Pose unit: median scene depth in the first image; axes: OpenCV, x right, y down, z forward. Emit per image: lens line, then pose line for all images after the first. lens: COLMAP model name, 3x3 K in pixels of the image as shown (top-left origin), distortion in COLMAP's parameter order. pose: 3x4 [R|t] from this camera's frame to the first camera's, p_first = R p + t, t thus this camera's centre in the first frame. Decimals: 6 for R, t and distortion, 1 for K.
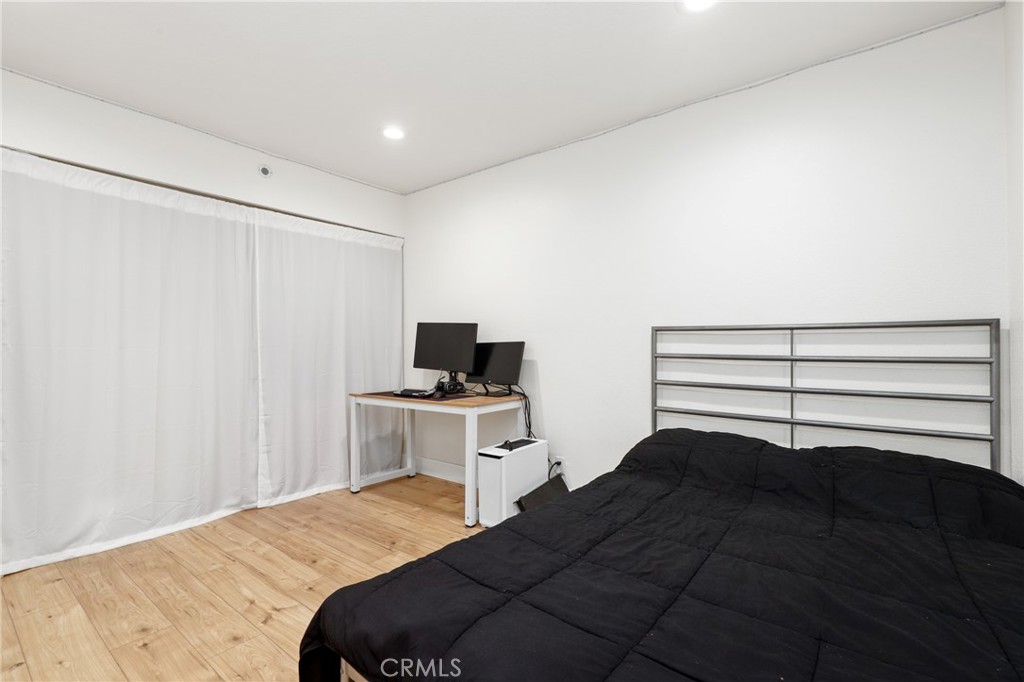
lens RADIAL K [[463.9, 0, 516.3], [0, 463.9, 343.4], [0, 0, 1]] dist [0.003098, -0.001173]
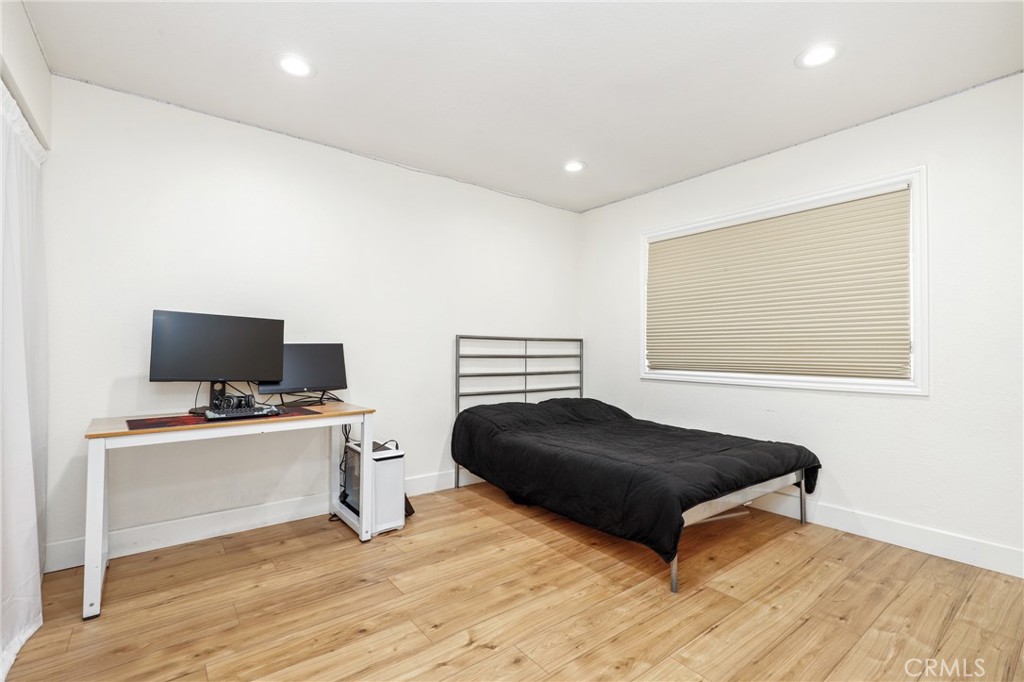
lens RADIAL K [[463.9, 0, 514.7], [0, 463.9, 341.7], [0, 0, 1]] dist [0.003098, -0.001173]
pose [[0.241177, 0.018497, 0.970305, -0.989916], [-0.009715, 0.999814, -0.016645, 0.005711], [-0.970432, -0.005412, 0.241312, 0.508829]]
